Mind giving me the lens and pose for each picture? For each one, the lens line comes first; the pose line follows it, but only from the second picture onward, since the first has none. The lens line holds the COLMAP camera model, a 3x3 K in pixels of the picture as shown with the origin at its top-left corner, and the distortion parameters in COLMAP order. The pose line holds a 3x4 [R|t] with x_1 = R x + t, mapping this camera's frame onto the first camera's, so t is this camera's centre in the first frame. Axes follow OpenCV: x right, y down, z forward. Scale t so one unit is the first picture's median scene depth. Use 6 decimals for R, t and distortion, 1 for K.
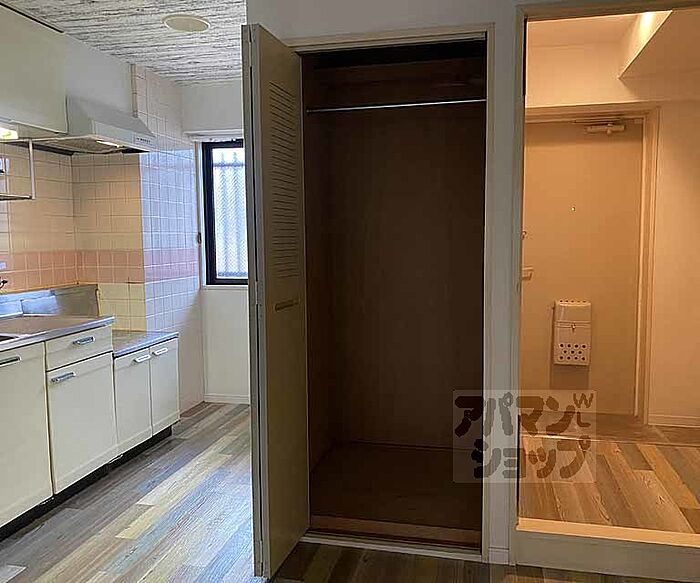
lens RADIAL K [[609.0, 0, 363.3], [0, 609.0, 281.7], [0, 0, 1]] dist [0.047512, -0.048997]
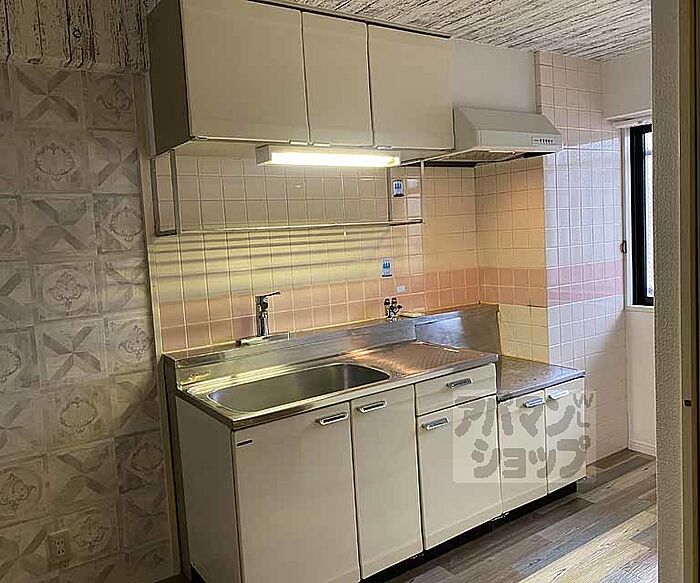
lens RADIAL K [[609.0, 0, 346.1], [0, 609.0, 280.9], [0, 0, 1]] dist [0.047512, -0.048997]
pose [[0.730579, 0.024706, -0.682382, 0.020612], [-0.002852, 0.999447, 0.033132, -0.064123], [0.682823, -0.022259, 0.730245, 0.192412]]
